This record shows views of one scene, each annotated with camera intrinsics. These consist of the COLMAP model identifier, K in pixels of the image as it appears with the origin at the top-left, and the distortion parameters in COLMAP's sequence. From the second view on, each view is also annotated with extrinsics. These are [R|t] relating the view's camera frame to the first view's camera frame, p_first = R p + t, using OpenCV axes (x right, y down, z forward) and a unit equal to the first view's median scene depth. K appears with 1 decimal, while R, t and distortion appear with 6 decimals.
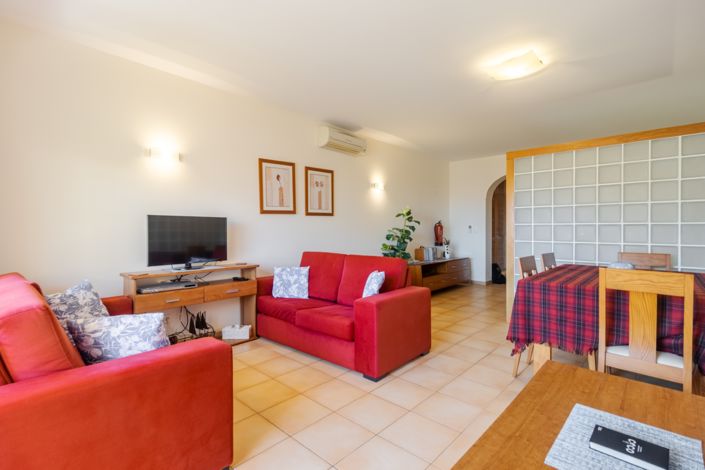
lens RADIAL K [[327.2, 0, 352.5], [0, 327.2, 235.0], [0, 0, 1]] dist [0.000324, 0.000019]
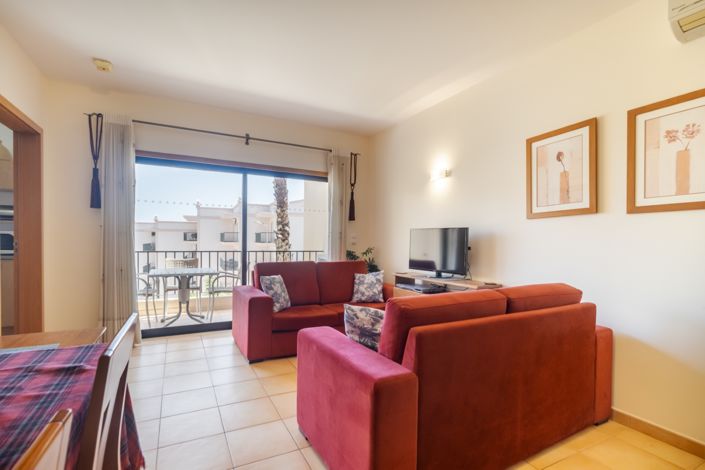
lens RADIAL K [[338.9, 0, 350.6], [0, 338.9, 244.1], [0, 0, 1]] dist [0.001234, 0.000130]
pose [[-0.335219, 0.021801, -0.941888, 0.498029], [-0.012929, 0.999532, 0.027736, -0.024667], [0.942052, 0.021475, -0.334780, 0.842272]]
